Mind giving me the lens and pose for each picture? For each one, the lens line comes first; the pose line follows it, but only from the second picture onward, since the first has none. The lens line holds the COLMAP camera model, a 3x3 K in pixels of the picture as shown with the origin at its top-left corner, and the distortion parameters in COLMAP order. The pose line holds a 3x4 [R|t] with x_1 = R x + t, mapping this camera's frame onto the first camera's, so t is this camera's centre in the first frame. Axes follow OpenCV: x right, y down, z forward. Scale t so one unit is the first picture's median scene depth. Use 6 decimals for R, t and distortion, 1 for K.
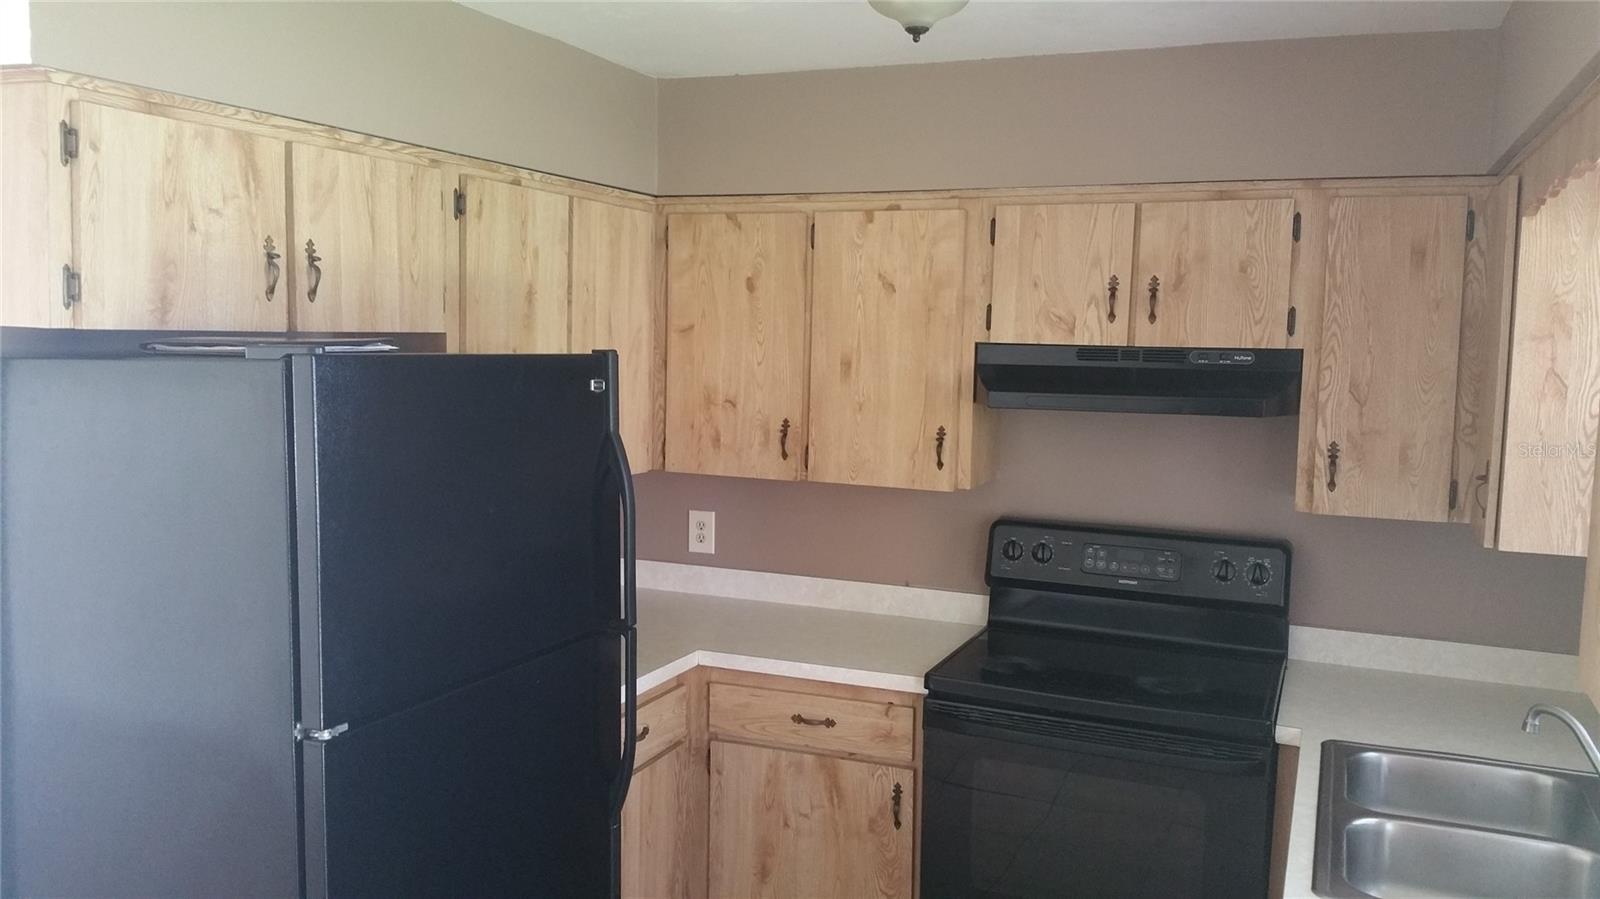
lens RADIAL K [[1310.5, 0, 809.8], [0, 1310.5, 439.7], [0, 0, 1]] dist [0.222091, -0.423218]
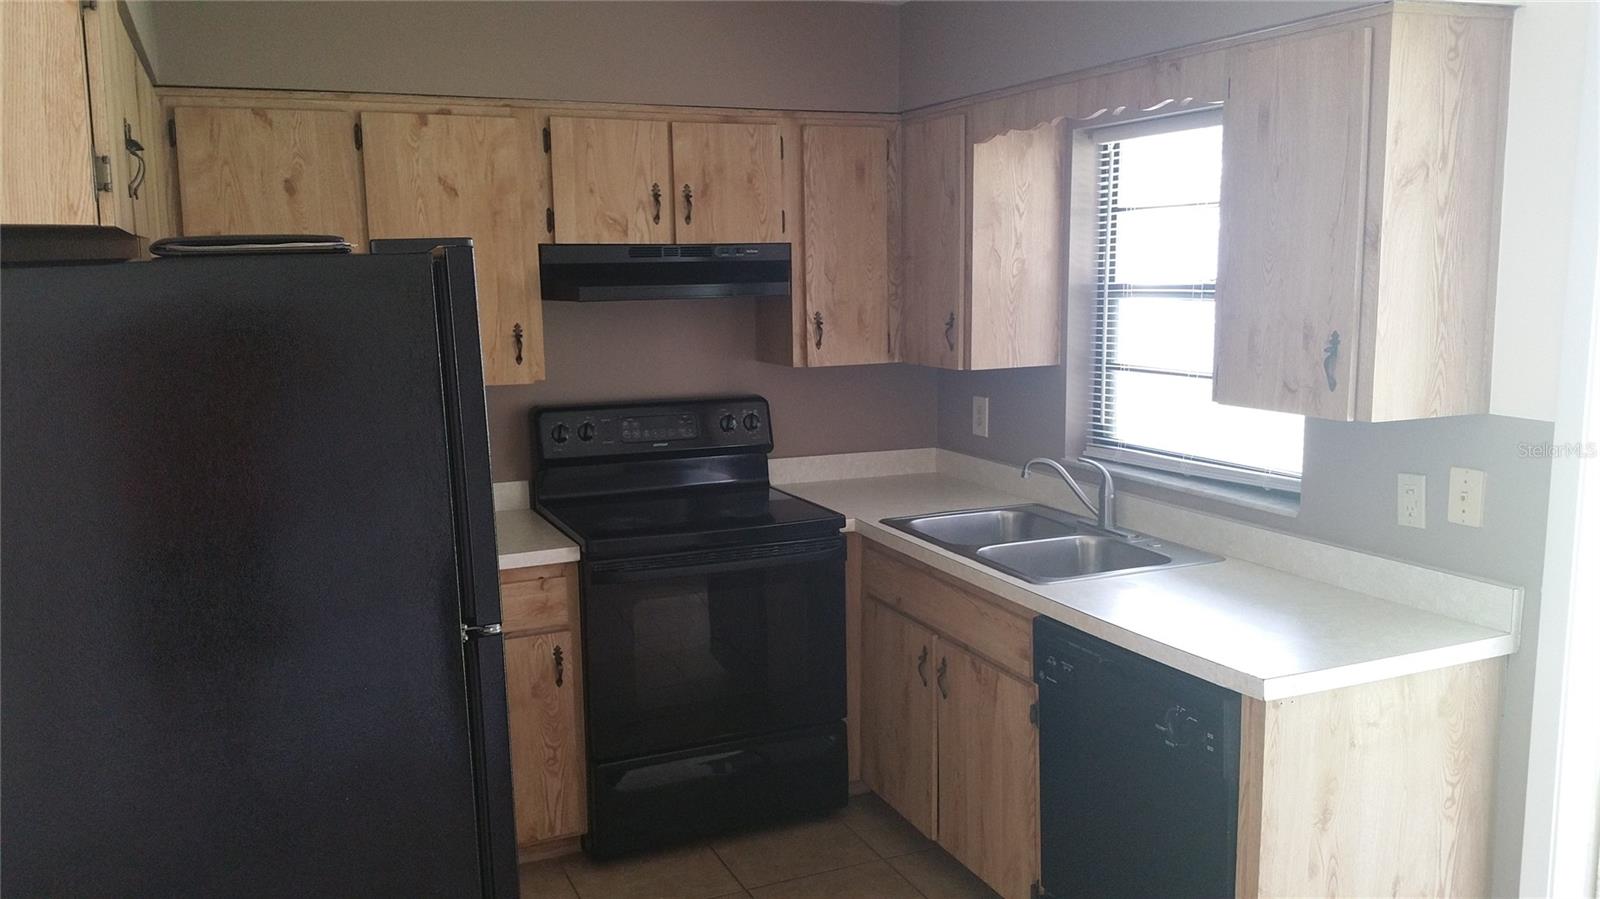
lens RADIAL K [[1310.5, 0, 809.8], [0, 1310.5, 439.7], [0, 0, 1]] dist [0.222091, -0.423218]
pose [[0.701906, -0.130622, 0.700190, -0.522734], [0.090353, 0.991428, 0.094378, 0.003236], [-0.706516, -0.002980, 0.707691, 0.070467]]
